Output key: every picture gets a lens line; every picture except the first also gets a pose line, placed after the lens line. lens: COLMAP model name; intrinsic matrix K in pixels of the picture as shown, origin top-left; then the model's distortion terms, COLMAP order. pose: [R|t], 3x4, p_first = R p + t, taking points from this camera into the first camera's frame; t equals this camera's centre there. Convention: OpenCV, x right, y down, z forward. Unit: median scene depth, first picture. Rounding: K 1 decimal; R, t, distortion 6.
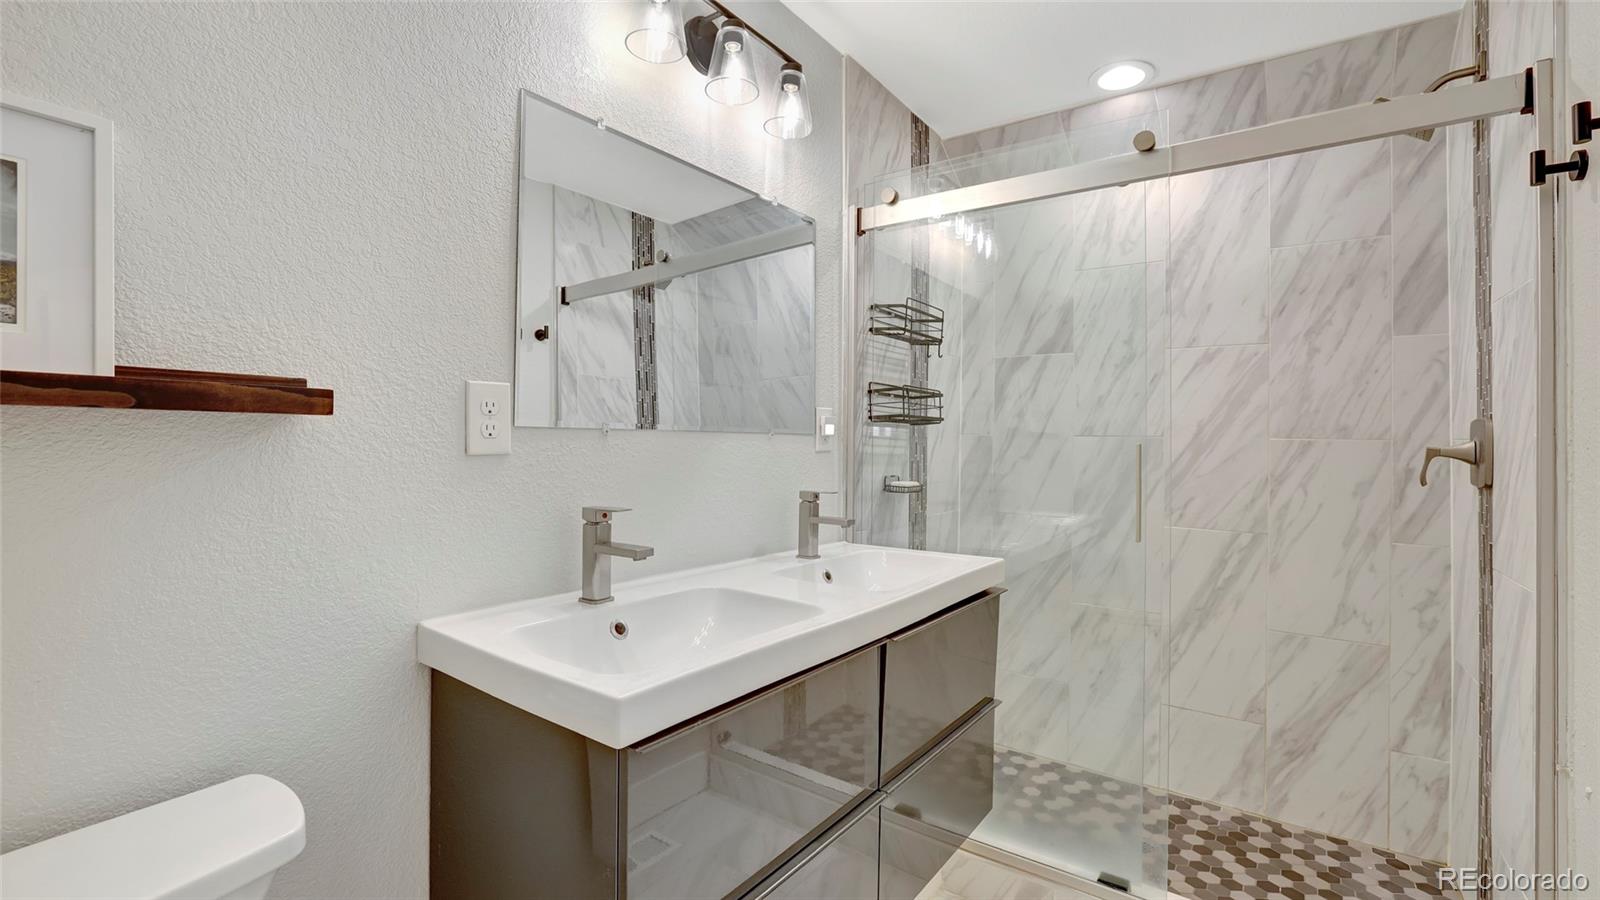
lens RADIAL K [[710.1, 0, 798.8], [0, 710.1, 468.0], [0, 0, 1]] dist [-0.037420, 0.017037]
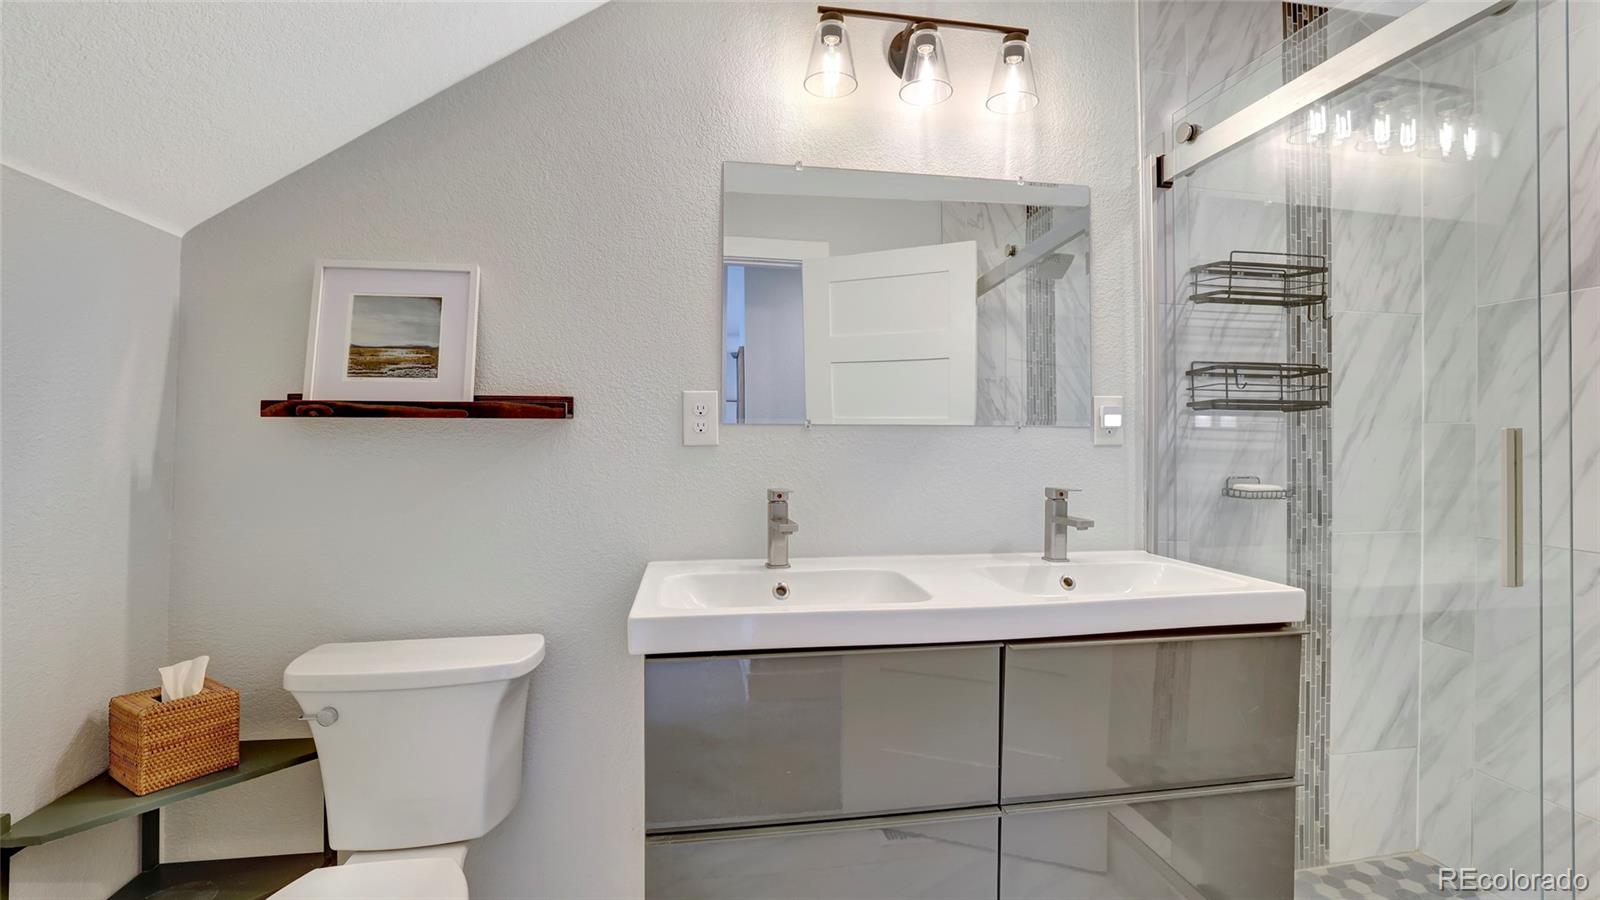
lens RADIAL K [[710.1, 0, 798.8], [0, 710.1, 468.0], [0, 0, 1]] dist [-0.037420, 0.017037]
pose [[0.704799, 0.022330, -0.709055, 0.367638], [-0.021390, 0.999719, 0.010223, 0.003555], [0.709084, 0.007962, 0.705079, 0.107185]]
